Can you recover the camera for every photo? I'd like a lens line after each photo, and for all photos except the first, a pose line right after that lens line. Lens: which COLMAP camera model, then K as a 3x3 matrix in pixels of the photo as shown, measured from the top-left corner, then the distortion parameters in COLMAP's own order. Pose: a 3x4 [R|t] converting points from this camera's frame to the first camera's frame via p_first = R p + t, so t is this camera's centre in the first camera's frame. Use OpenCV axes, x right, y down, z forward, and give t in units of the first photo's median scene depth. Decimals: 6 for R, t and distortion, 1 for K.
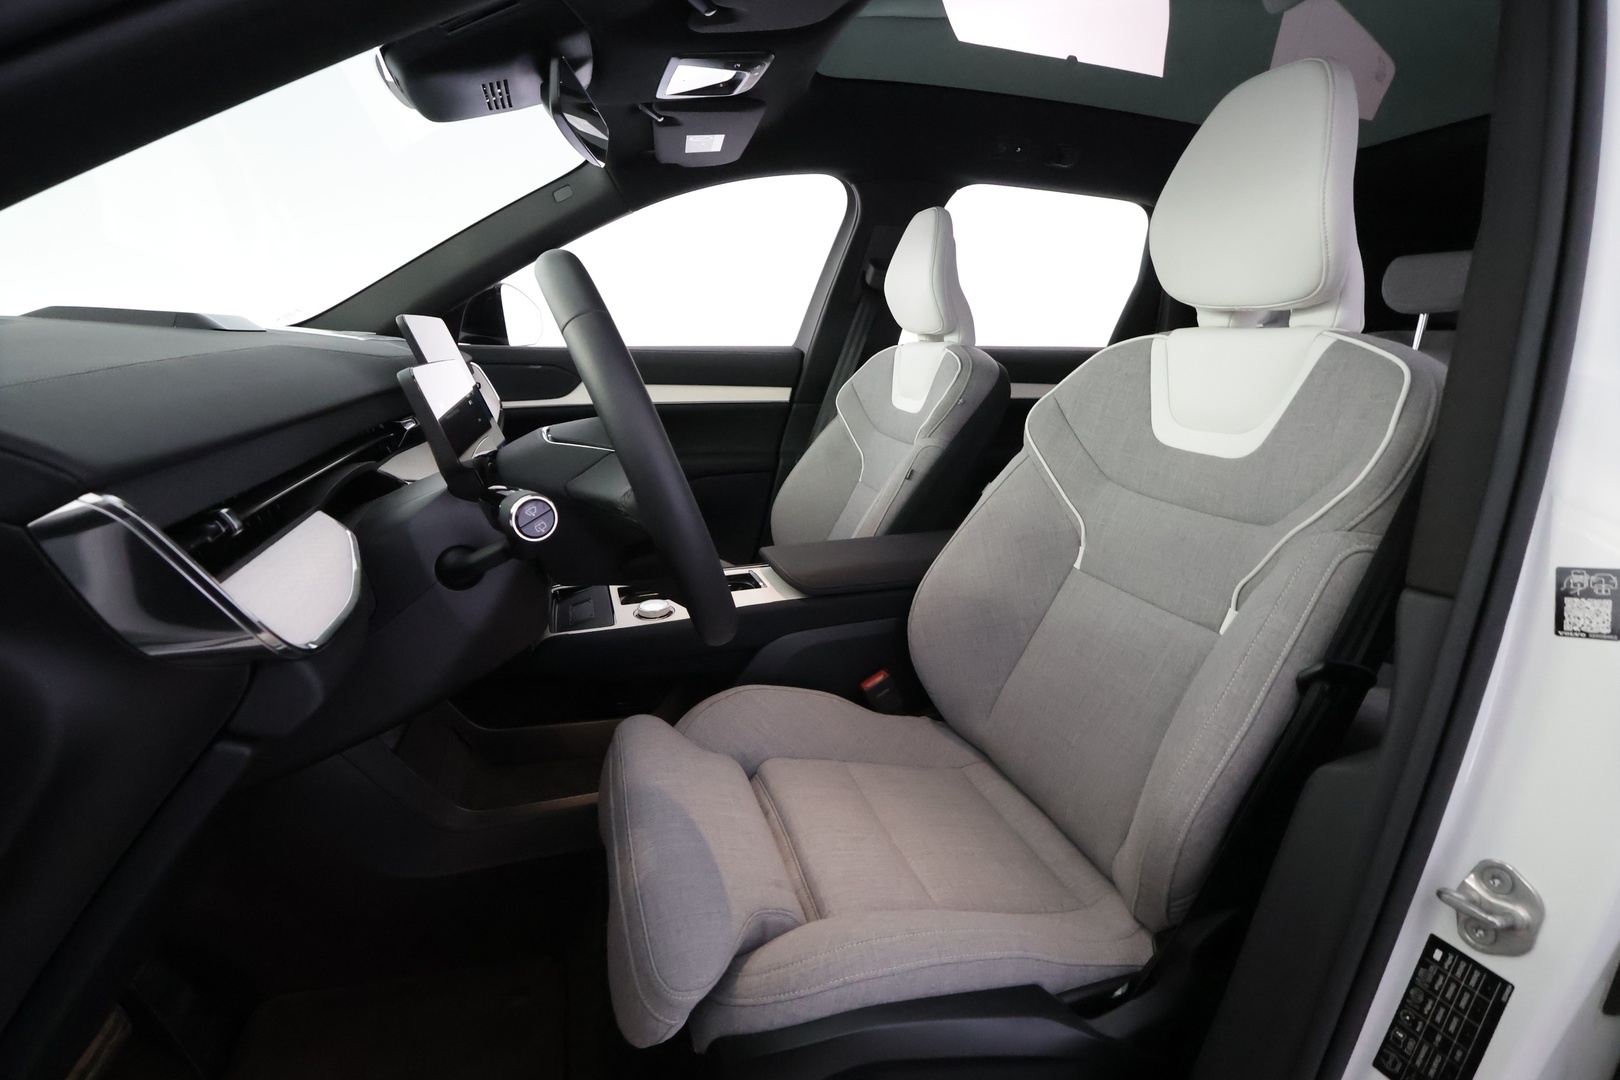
lens RADIAL K [[753.9, 0, 809.5], [0, 753.9, 545.6], [0, 0, 1]] dist [0.003780, 0.001081]
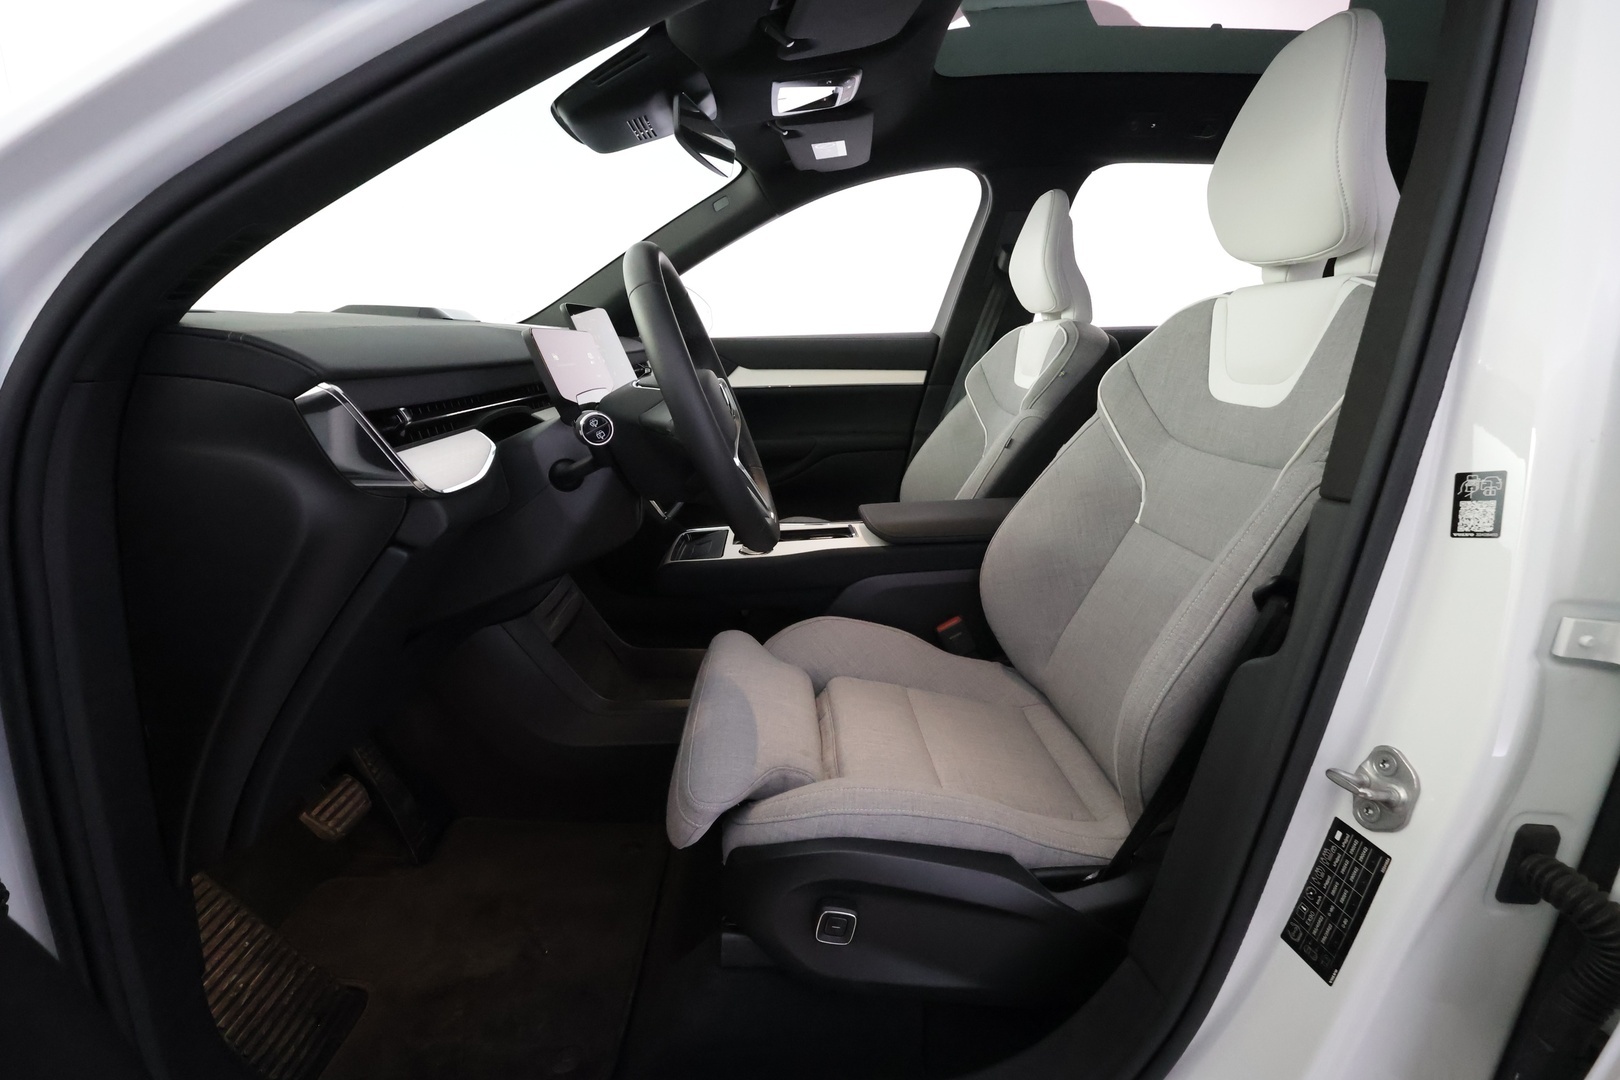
lens RADIAL K [[756.1, 0, 810.0], [0, 756.1, 540.0], [0, 0, 1]] dist [-0.002875, 0.015590]
pose [[0.967030, 0.036125, -0.252086, 0.219857], [-0.038781, 0.999232, -0.005572, 0.094442], [0.251691, 0.015164, 0.967689, -0.153475]]
